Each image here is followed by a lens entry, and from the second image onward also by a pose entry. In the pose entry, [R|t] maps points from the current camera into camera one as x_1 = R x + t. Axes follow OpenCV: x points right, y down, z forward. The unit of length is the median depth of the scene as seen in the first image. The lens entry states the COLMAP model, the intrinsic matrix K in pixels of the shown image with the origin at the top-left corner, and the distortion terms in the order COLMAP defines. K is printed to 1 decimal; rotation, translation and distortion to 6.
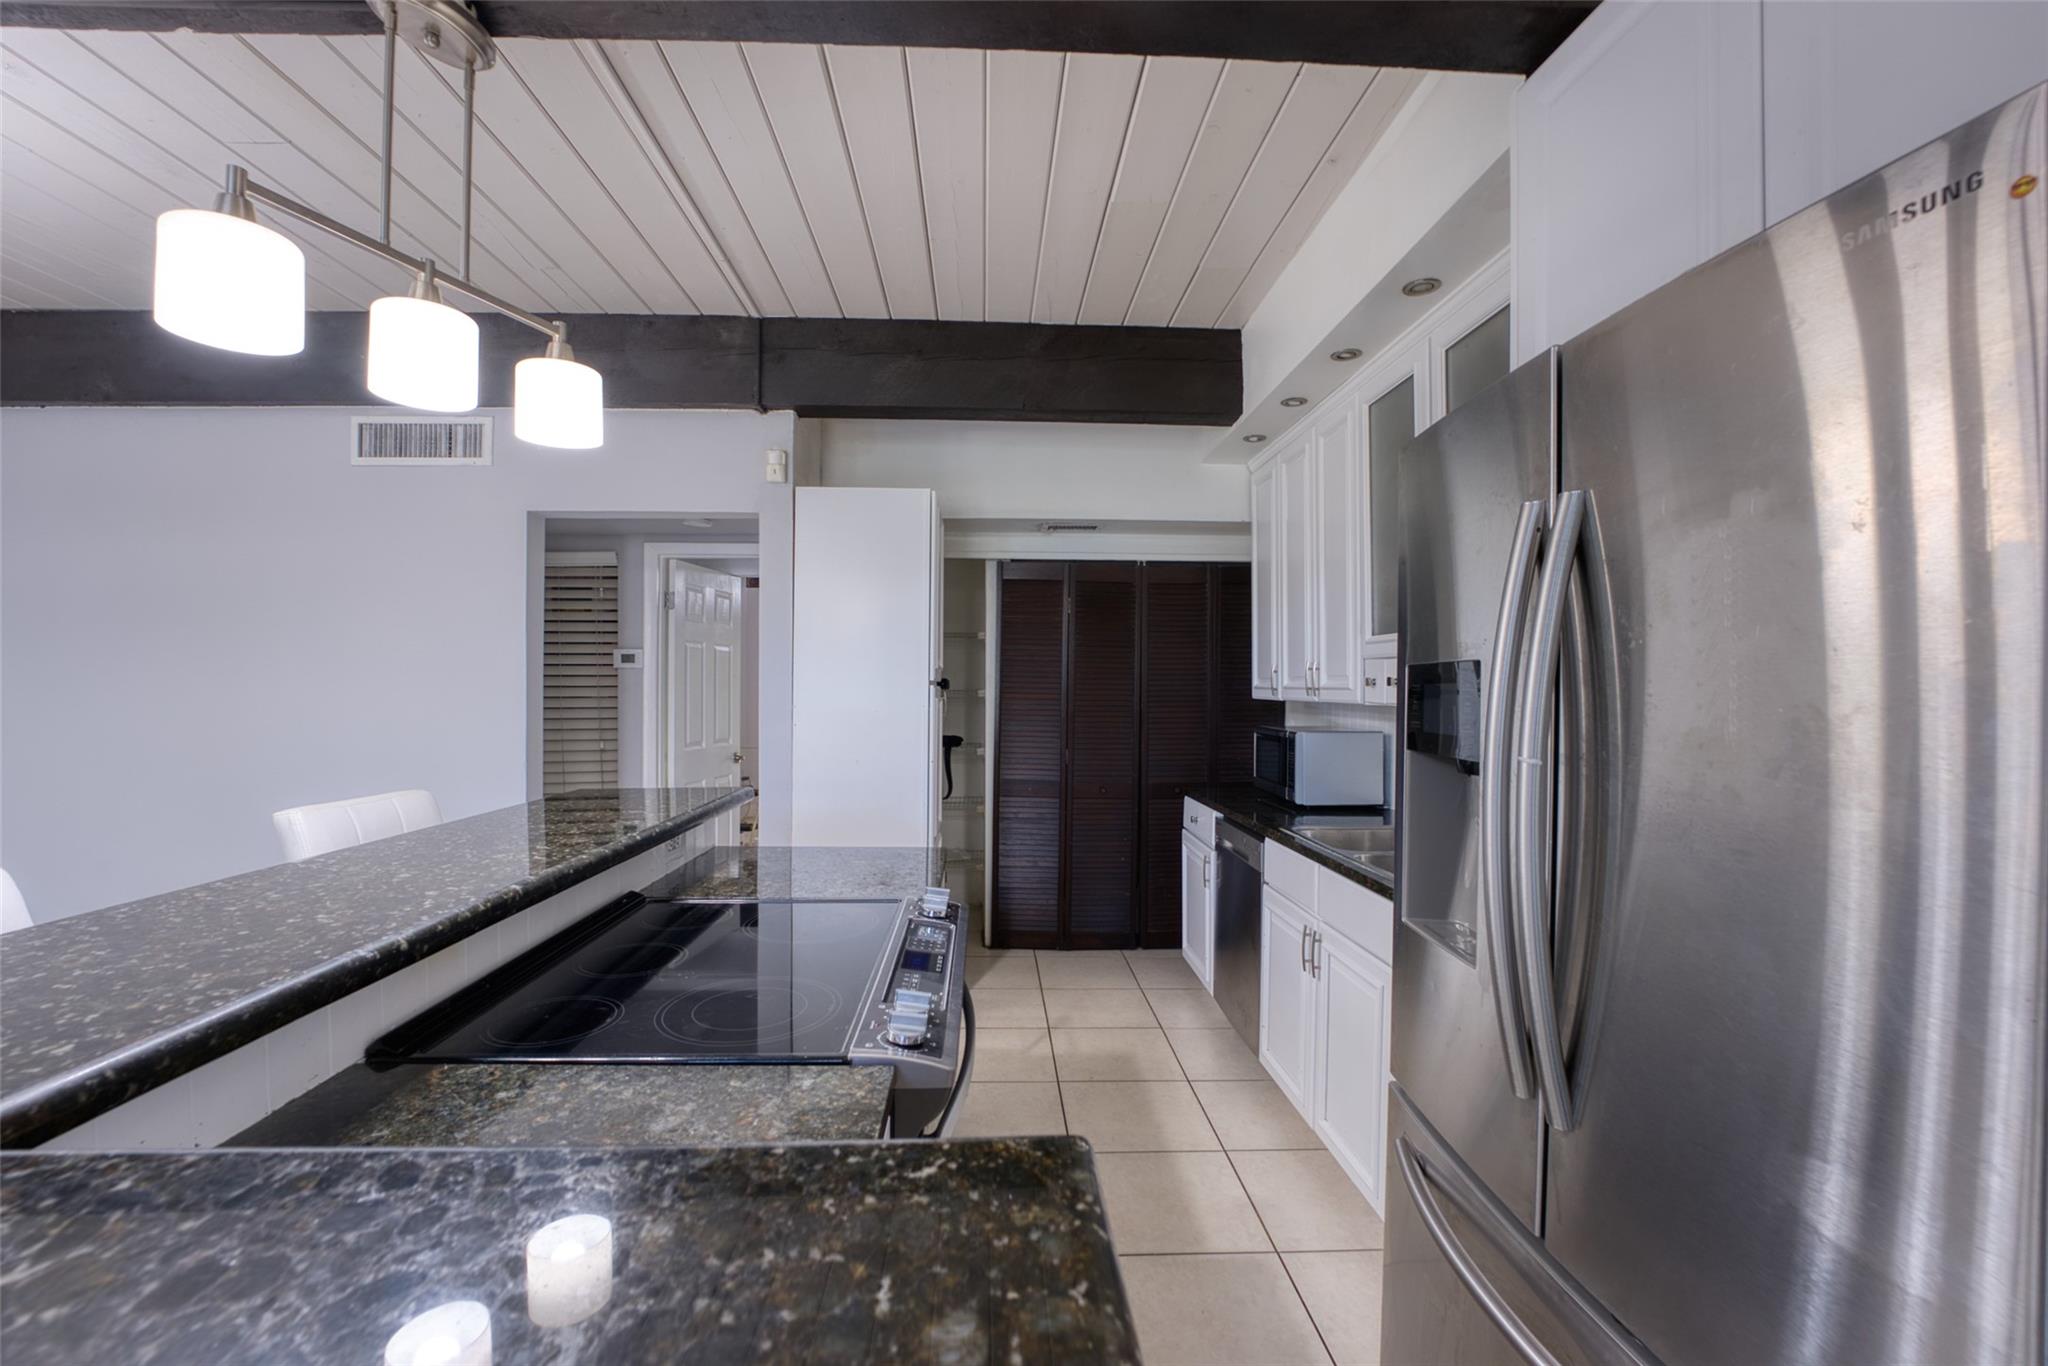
lens RADIAL K [[854.1, 0, 1024.0], [0, 854.1, 683.0], [0, 0, 1]] dist [-0.023922, 0.000189]
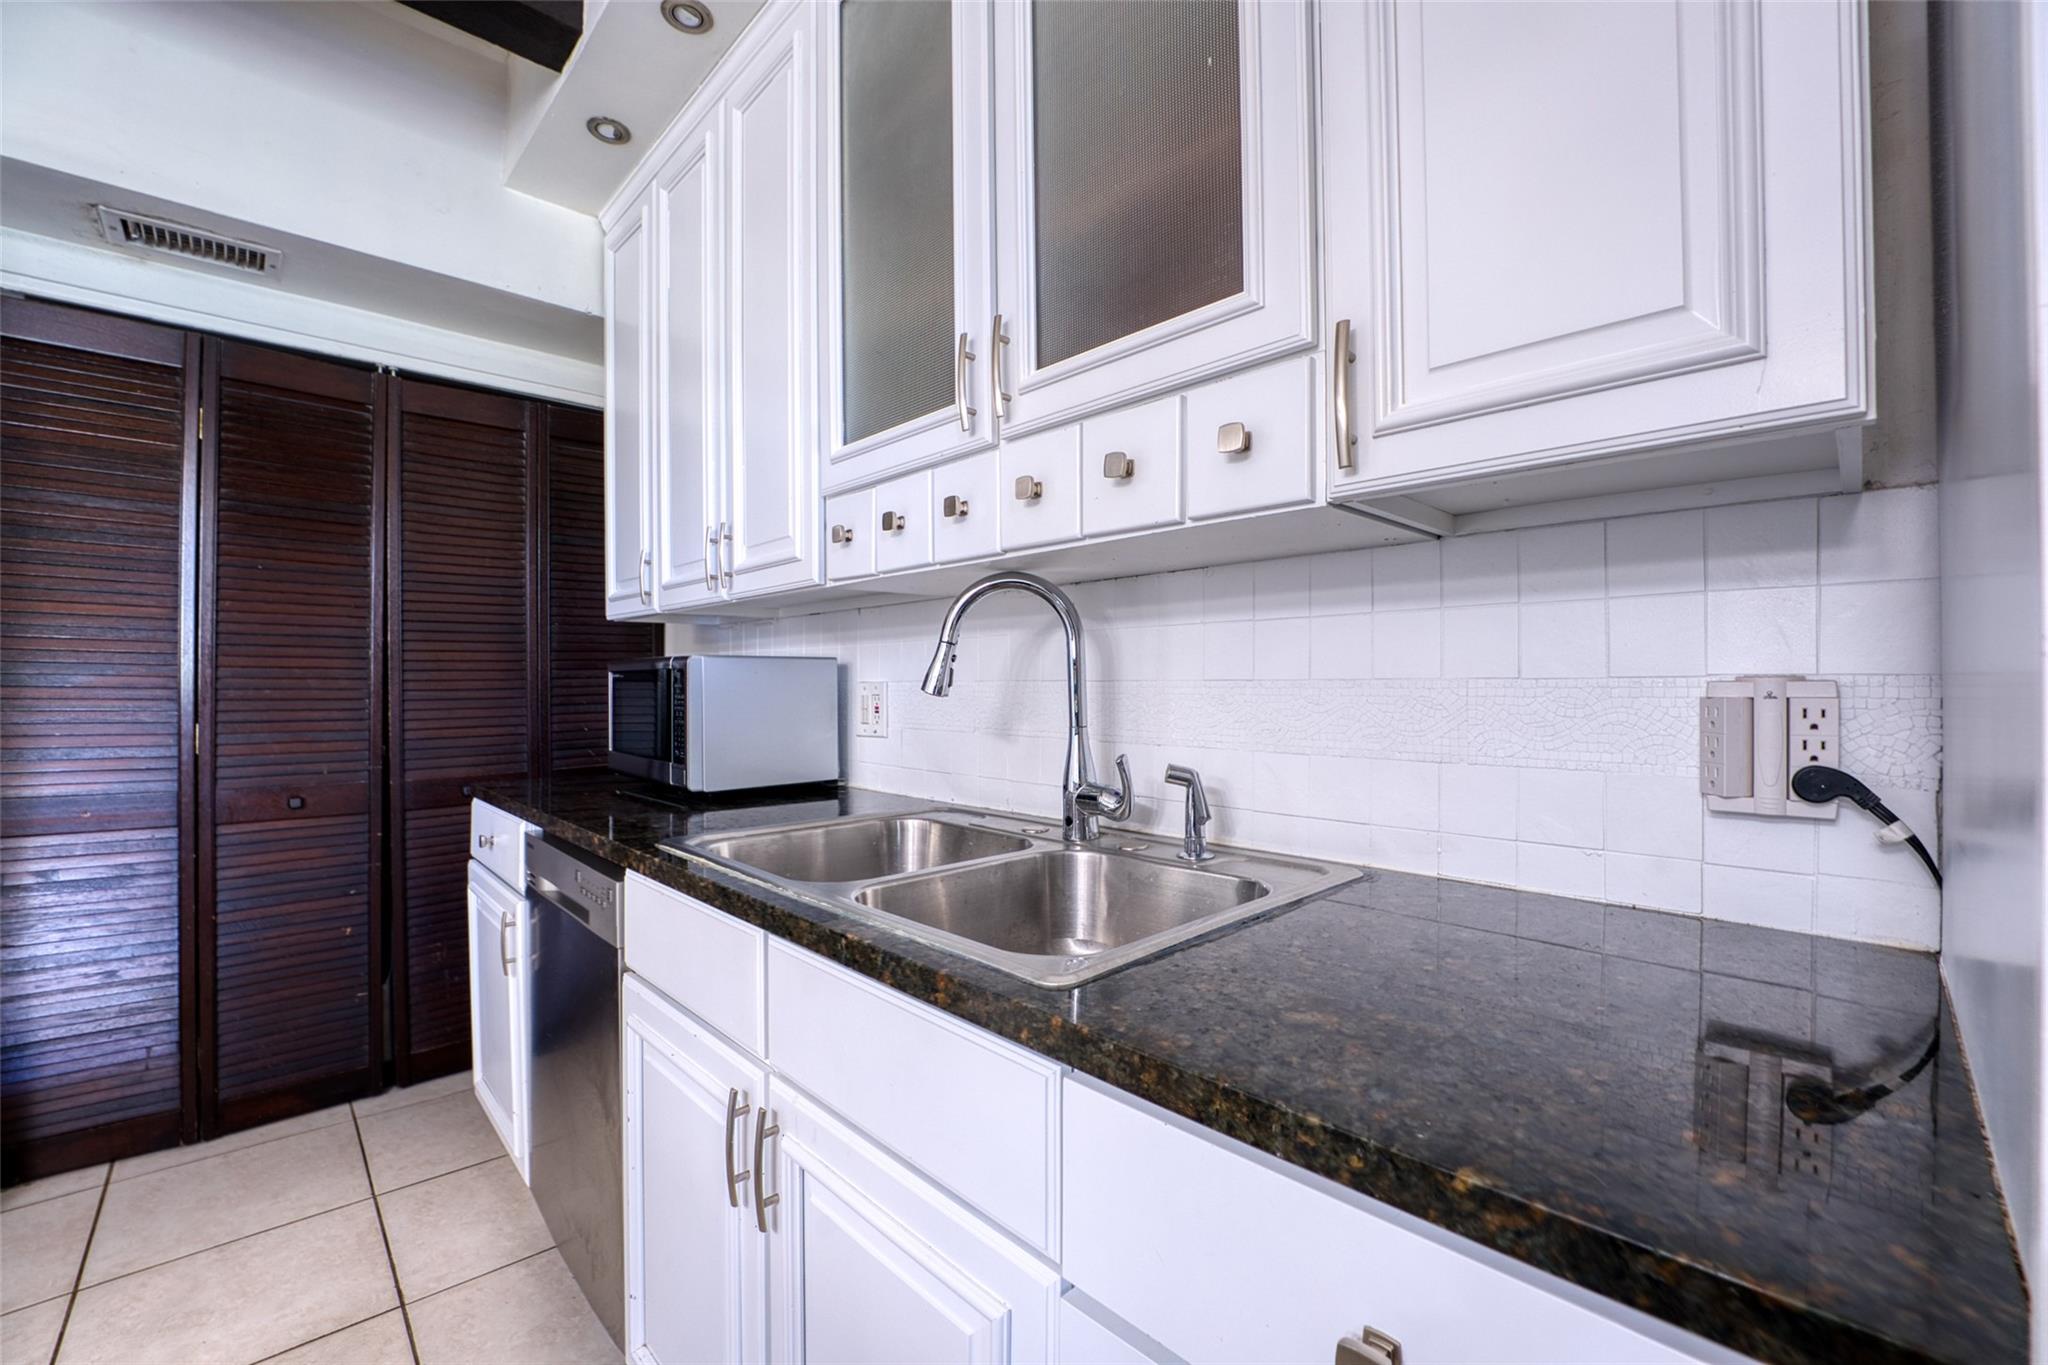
lens RADIAL K [[827.1, 0, 1014.2], [0, 827.1, 687.2], [0, 0, 1]] dist [-0.025037, 0.000491]
pose [[0.761848, -0.009002, 0.647694, 0.134747], [0.004346, 0.999952, 0.008785, 0.069647], [-0.647741, -0.003878, 0.761850, 0.453828]]
